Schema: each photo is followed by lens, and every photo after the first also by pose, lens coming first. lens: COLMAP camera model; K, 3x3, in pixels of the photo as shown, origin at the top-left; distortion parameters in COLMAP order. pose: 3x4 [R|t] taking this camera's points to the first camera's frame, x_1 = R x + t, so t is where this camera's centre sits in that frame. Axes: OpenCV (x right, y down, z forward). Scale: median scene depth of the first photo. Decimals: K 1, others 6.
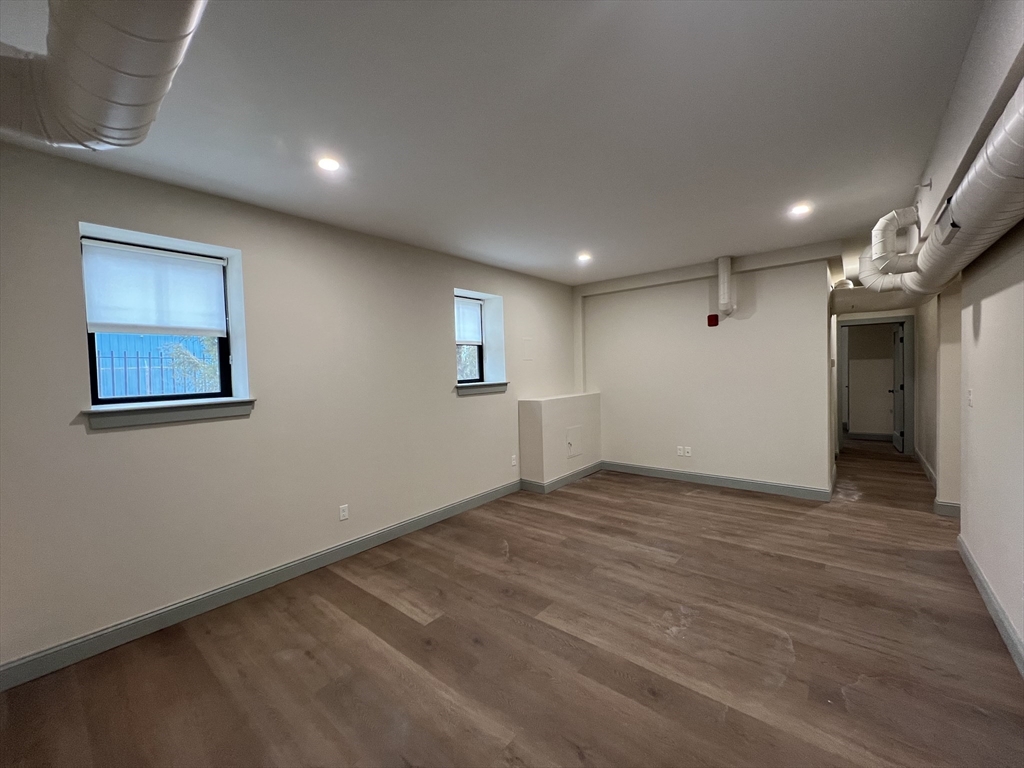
lens RADIAL K [[409.1, 0, 509.7], [0, 409.1, 381.9], [0, 0, 1]] dist [-0.001939, -0.000142]
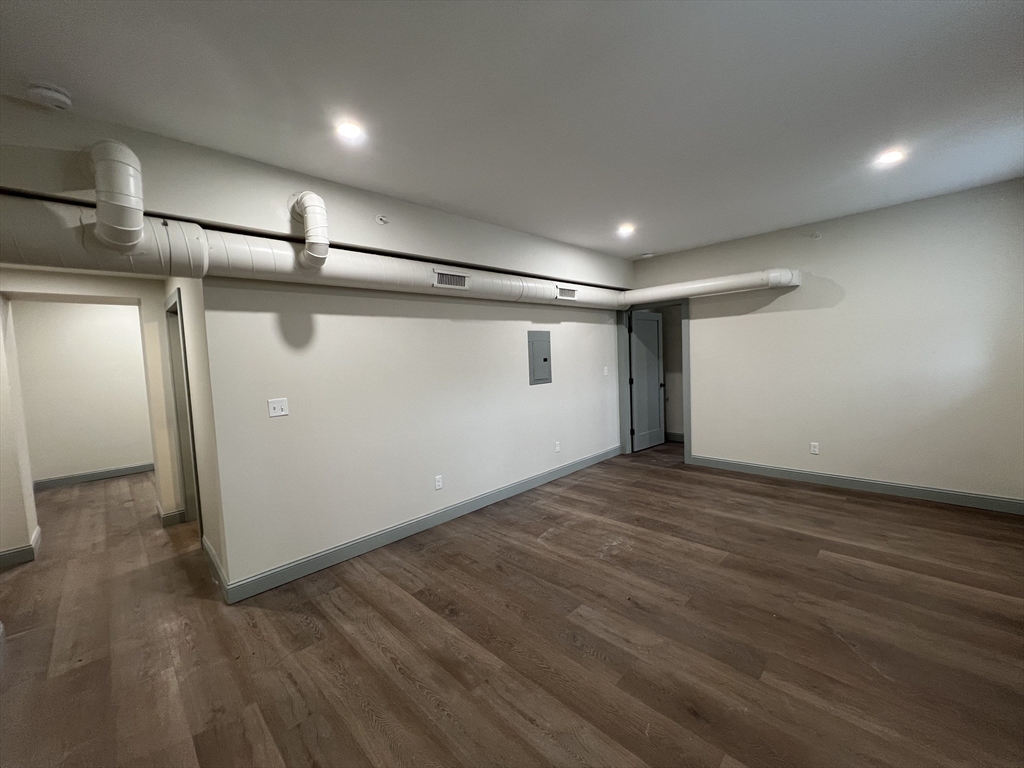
lens RADIAL K [[408.0, 0, 511.0], [0, 408.0, 381.9], [0, 0, 1]] dist [-0.001536, 0.000049]
pose [[-0.993822, 0.071354, 0.085009, 0.379778], [0.079021, 0.992753, 0.090534, -0.052008], [-0.077933, 0.096692, -0.992259, 1.494060]]
